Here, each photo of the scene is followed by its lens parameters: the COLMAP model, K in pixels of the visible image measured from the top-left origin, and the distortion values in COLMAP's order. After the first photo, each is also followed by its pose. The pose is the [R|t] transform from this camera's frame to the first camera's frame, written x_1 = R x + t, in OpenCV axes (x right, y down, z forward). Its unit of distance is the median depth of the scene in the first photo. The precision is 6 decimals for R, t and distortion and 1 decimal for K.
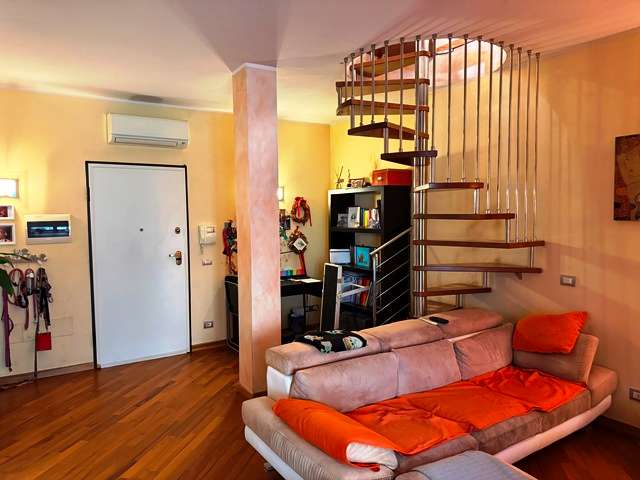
lens RADIAL K [[455.6, 0, 317.8], [0, 455.6, 244.2], [0, 0, 1]] dist [0.107852, -0.153393]
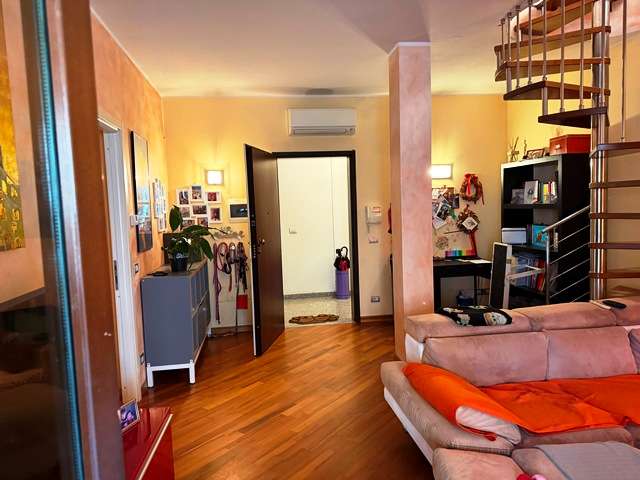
lens RADIAL K [[455.6, 0, 317.8], [0, 455.6, 244.2], [0, 0, 1]] dist [0.107852, -0.153393]
pose [[0.909262, 0.011852, -0.416056, 0.101110], [-0.000900, 0.999648, 0.026512, 0.025375], [0.416223, -0.023732, 0.908953, -0.019050]]
